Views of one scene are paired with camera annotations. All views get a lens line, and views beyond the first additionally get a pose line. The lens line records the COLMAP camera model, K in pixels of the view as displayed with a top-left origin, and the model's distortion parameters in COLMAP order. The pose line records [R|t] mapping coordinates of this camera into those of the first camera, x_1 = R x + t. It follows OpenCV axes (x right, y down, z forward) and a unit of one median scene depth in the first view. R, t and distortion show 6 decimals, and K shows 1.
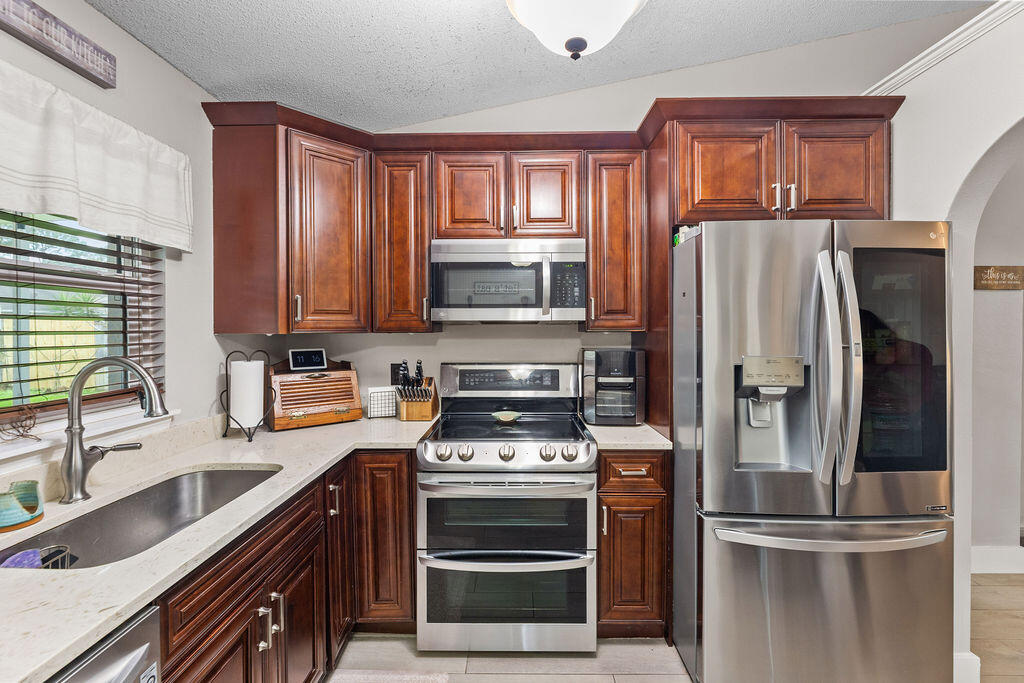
lens RADIAL K [[435.7, 0, 512.9], [0, 435.7, 329.2], [0, 0, 1]] dist [-0.005669, 0.000512]
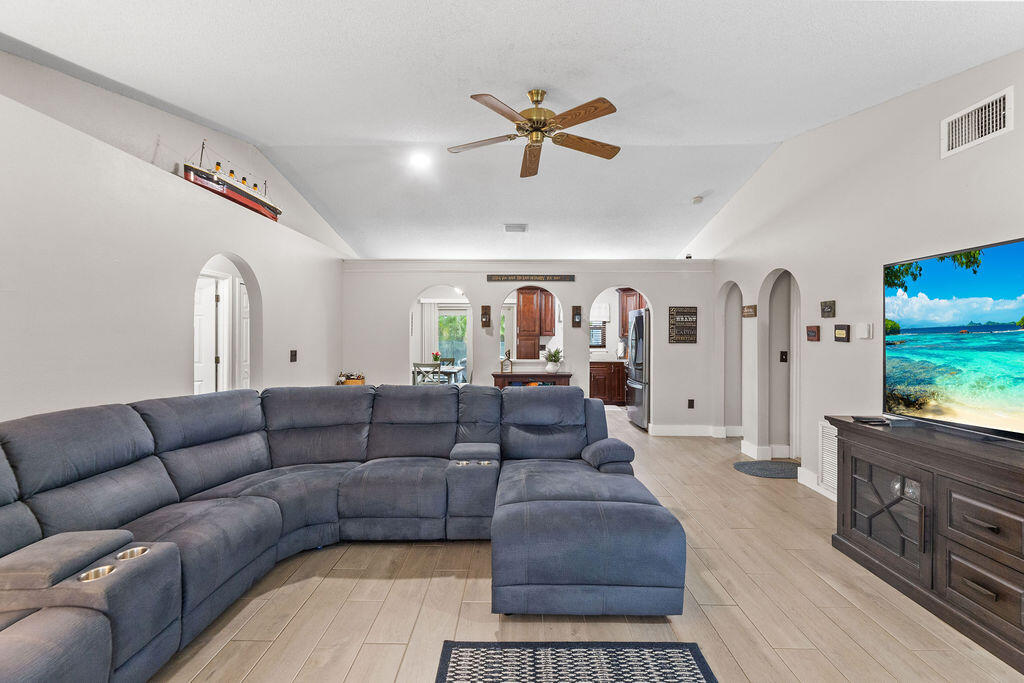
lens RADIAL K [[435.7, 0, 508.9], [0, 435.7, 337.6], [0, 0, 1]] dist [-0.005669, 0.000512]
pose [[-0.009059, 0.006657, -0.999937, 4.285382], [-0.005632, 0.999962, 0.006709, -0.005097], [0.999943, 0.005693, -0.009021, -0.162354]]
